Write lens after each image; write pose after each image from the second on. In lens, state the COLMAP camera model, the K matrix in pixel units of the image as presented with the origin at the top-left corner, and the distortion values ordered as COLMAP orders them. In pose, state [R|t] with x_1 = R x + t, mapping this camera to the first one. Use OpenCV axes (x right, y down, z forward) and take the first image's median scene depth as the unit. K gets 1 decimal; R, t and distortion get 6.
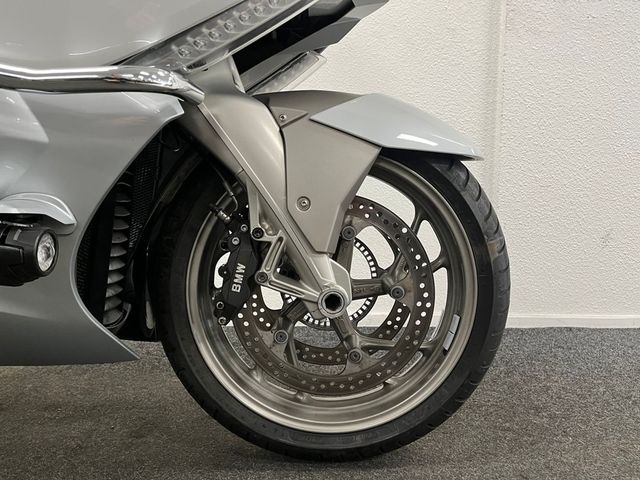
lens RADIAL K [[442.0, 0, 317.4], [0, 442.0, 241.1], [0, 0, 1]] dist [0.004241, -0.004266]
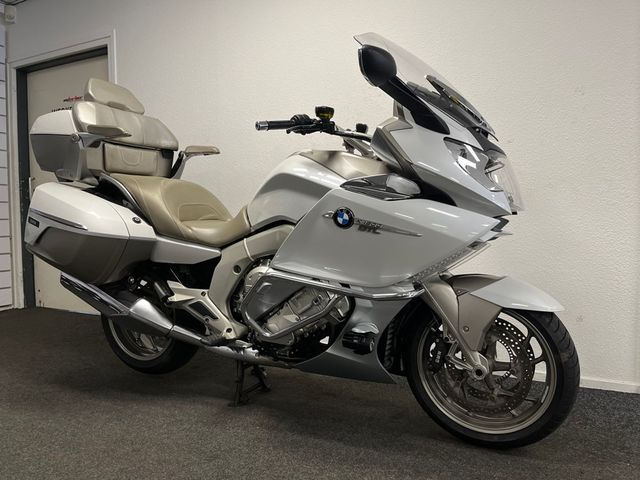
lens RADIAL K [[442.0, 0, 317.4], [0, 442.0, 241.1], [0, 0, 1]] dist [0.004241, -0.004266]
pose [[0.865700, -0.001857, -0.500559, 0.421780], [-0.021534, 0.998929, -0.040949, -0.398628], [0.500099, 0.046229, 0.864733, -1.330672]]
